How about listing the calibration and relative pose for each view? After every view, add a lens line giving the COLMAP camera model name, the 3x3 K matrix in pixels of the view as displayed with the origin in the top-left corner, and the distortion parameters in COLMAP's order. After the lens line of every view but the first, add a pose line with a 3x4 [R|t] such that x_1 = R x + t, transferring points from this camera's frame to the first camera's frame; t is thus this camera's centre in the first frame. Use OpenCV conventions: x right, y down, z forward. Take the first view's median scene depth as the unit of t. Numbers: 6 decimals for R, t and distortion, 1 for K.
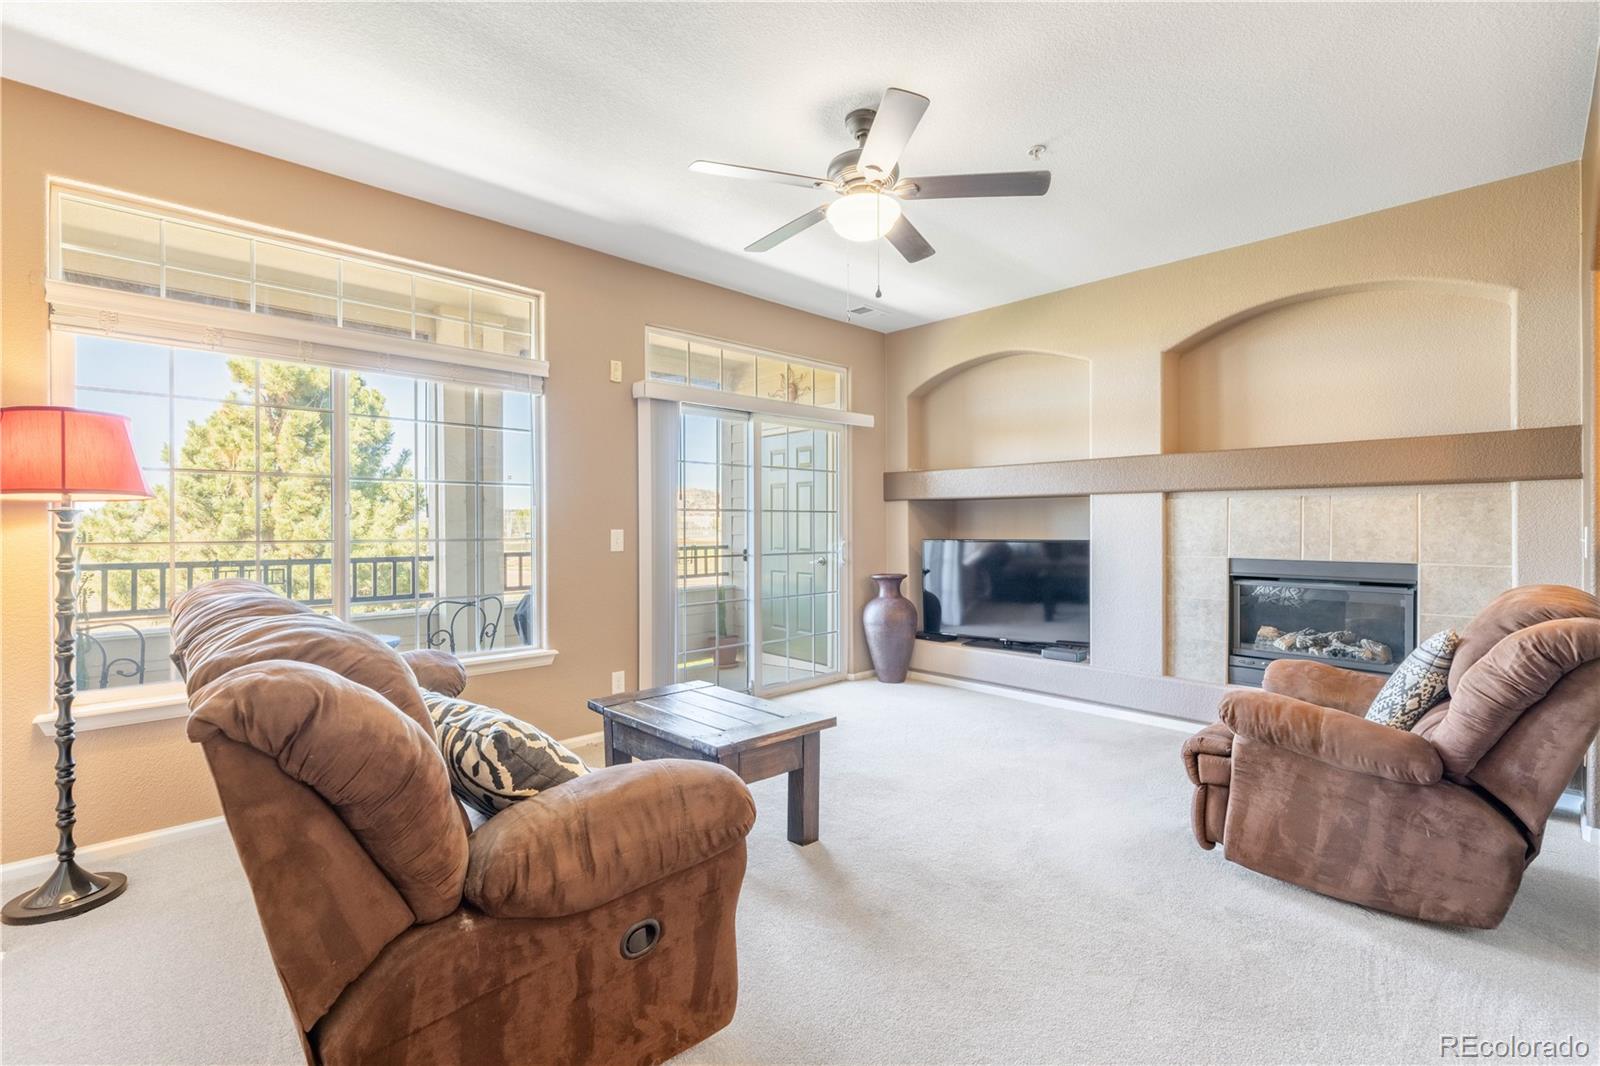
lens RADIAL K [[703.4, 0, 800.0], [0, 703.4, 533.0], [0, 0, 1]] dist [0.000528, 0.000002]
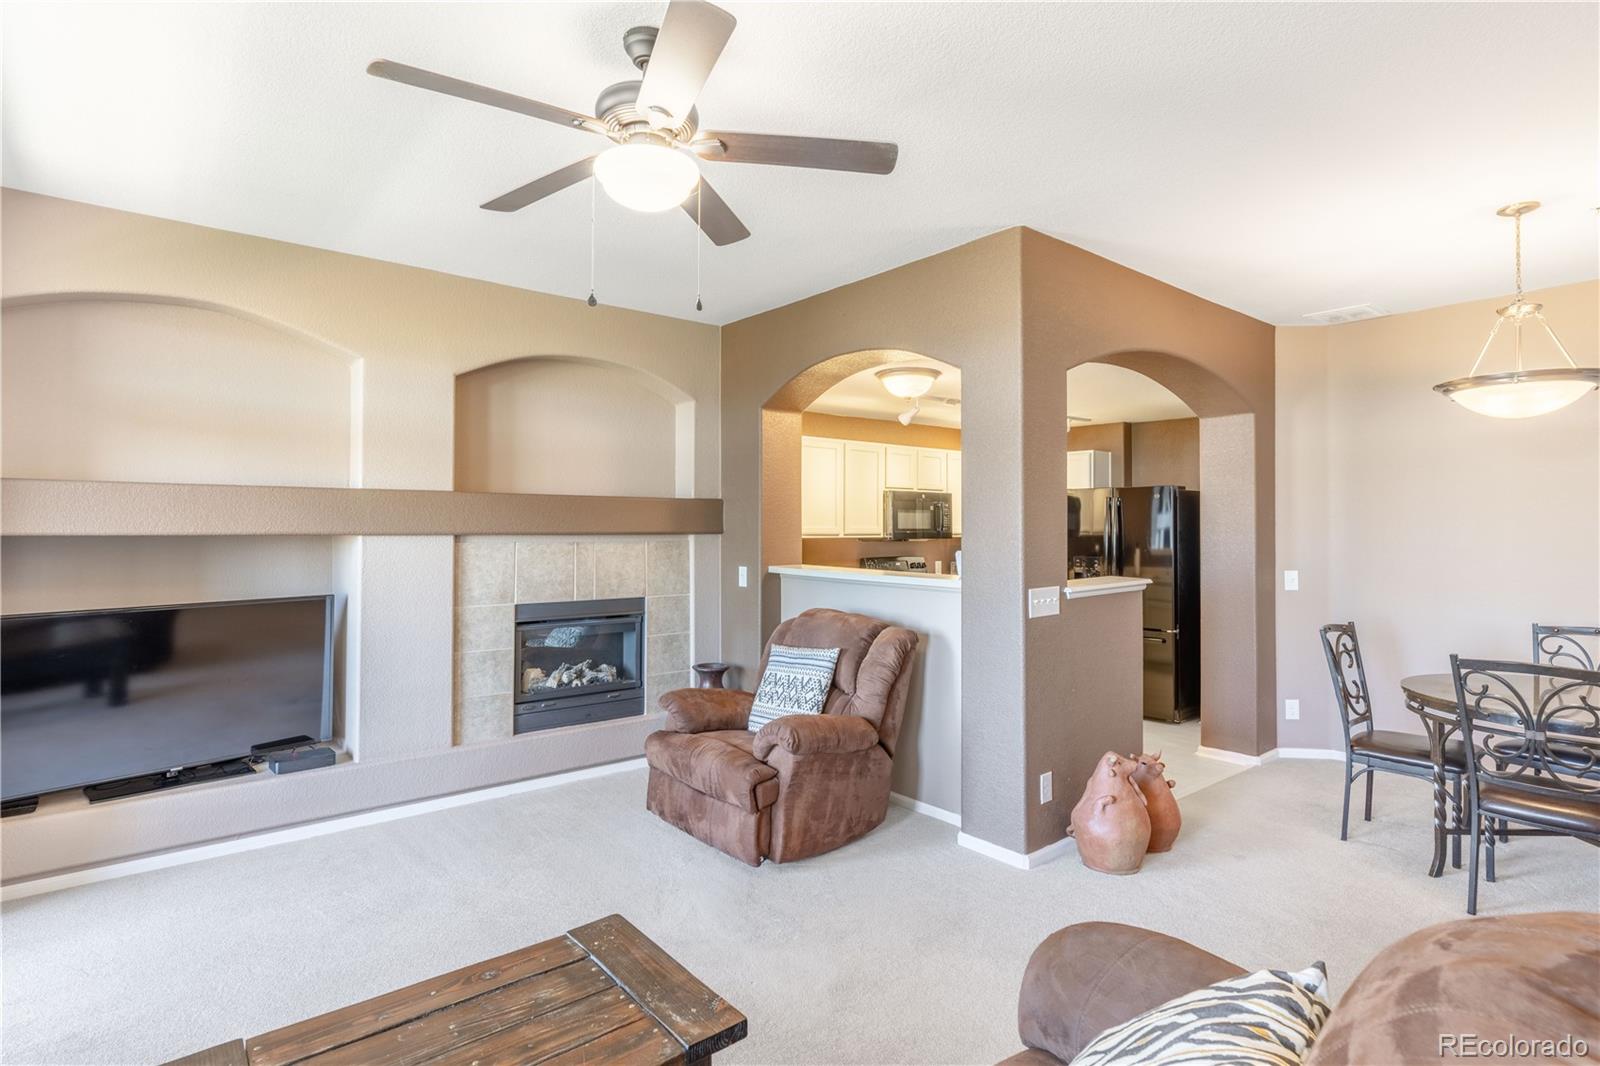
lens RADIAL K [[802.4, 0, 799.6], [0, 802.4, 516.6], [0, 0, 1]] dist [0.002106, 0.000350]
pose [[0.072619, 0.017255, 0.997210, -0.488998], [0.009416, 0.999794, -0.017986, -0.065018], [-0.997315, 0.010696, 0.072442, 0.553748]]
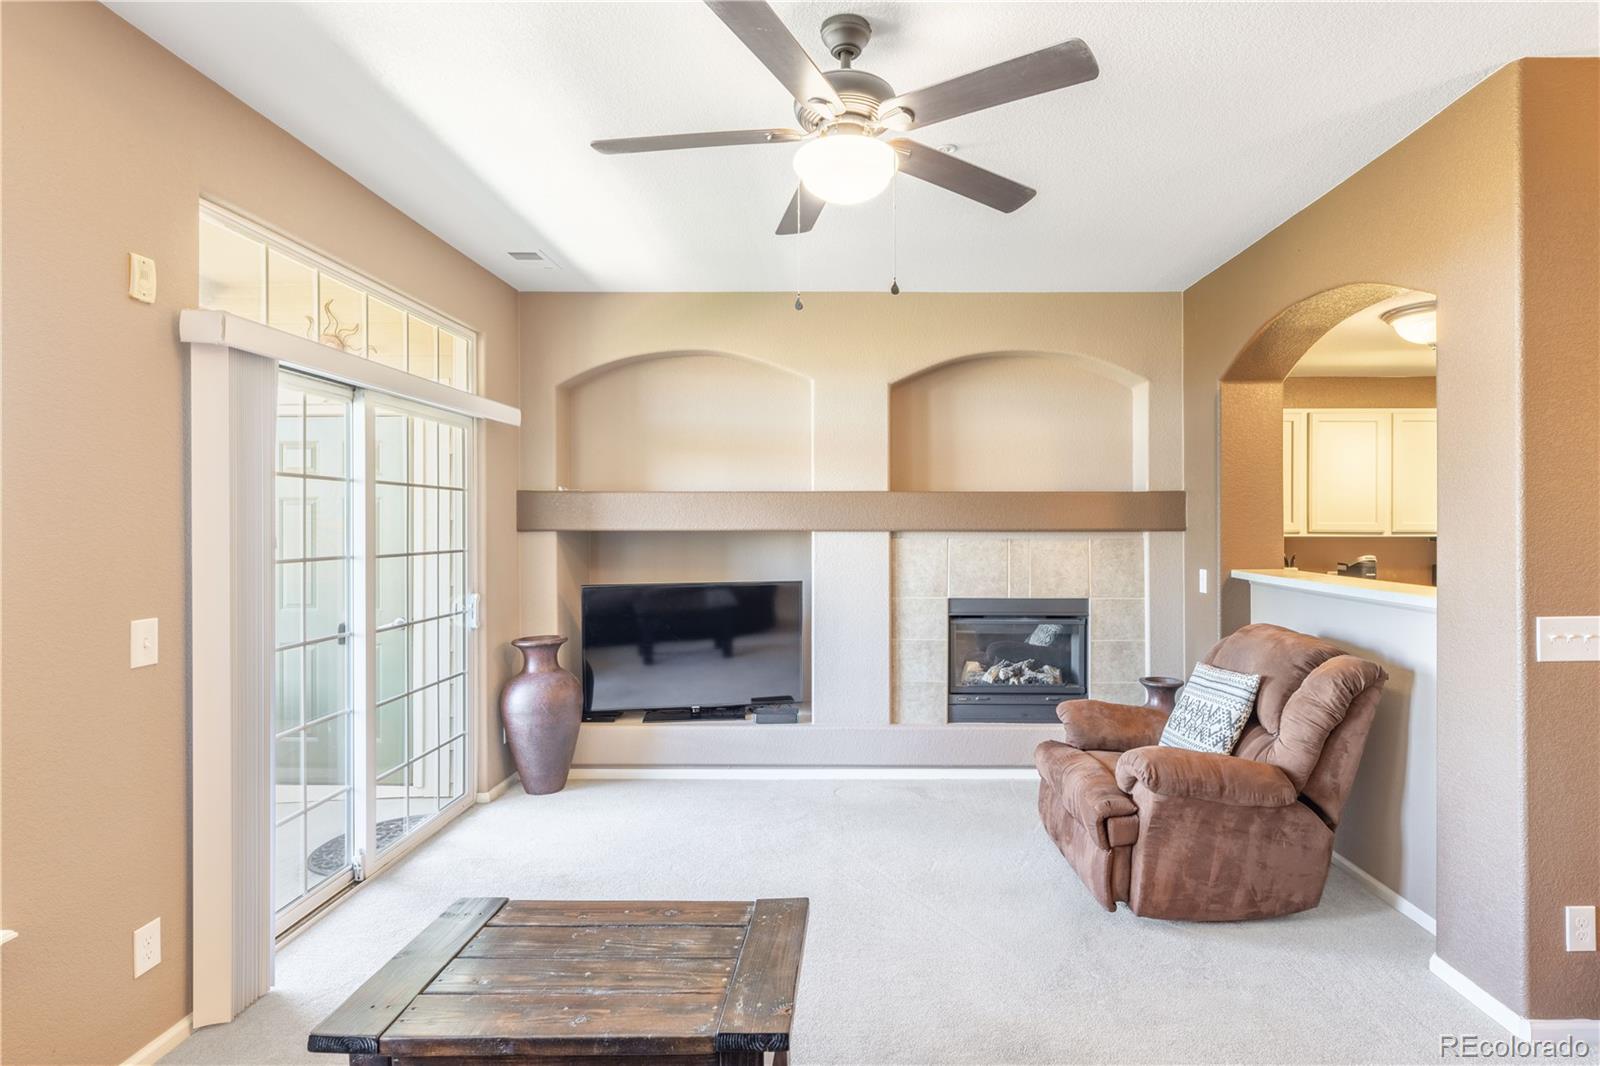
lens RADIAL K [[811.3, 0, 851.8], [0, 811.3, 528.8], [0, 0, 1]] dist [-0.000458, -0.000719]
pose [[0.692089, -0.001135, 0.721811, -0.341414], [0.006975, 0.999963, -0.005115, -0.061956], [-0.721778, 0.008574, 0.692071, 0.308598]]
